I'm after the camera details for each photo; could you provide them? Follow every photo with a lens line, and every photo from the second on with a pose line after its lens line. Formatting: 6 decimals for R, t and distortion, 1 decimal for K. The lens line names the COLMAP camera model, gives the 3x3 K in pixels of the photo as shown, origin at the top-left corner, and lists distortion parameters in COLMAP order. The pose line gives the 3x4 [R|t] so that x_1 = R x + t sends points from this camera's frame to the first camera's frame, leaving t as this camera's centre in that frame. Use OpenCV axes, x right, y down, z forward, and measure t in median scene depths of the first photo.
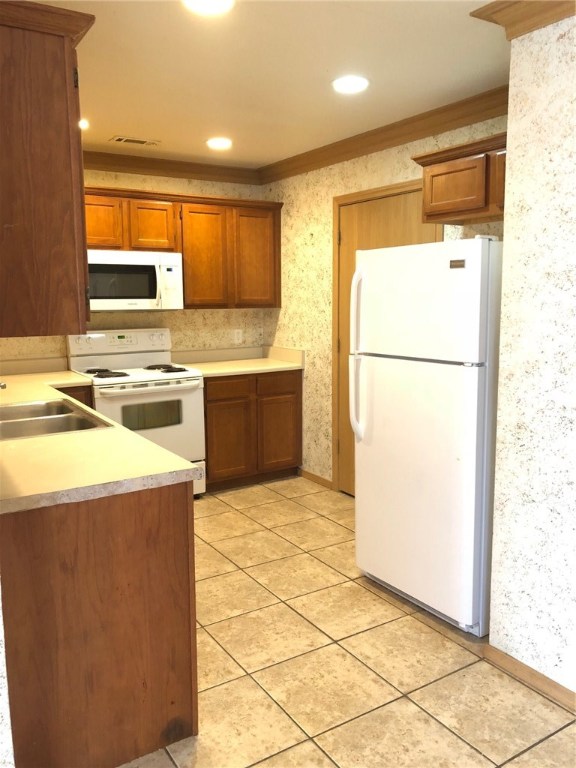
lens RADIAL K [[629.8, 0, 288.0], [0, 629.8, 384.0], [0, 0, 1]] dist [0.072362, -0.101269]
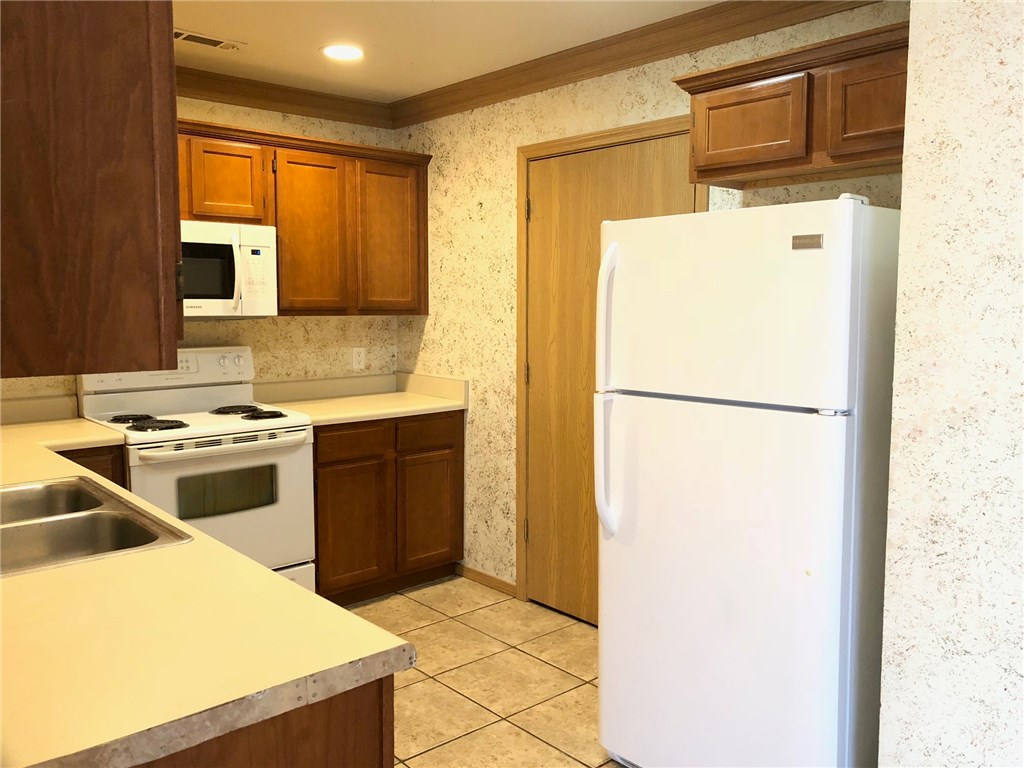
lens RADIAL K [[839.7, 0, 511.7], [0, 839.7, 380.9], [0, 0, 1]] dist [0.072362, -0.101269]
pose [[0.987602, -0.005033, 0.156897, -0.072938], [0.012008, 0.998980, -0.043540, -0.016788], [-0.156517, 0.044884, 0.986655, 0.156120]]
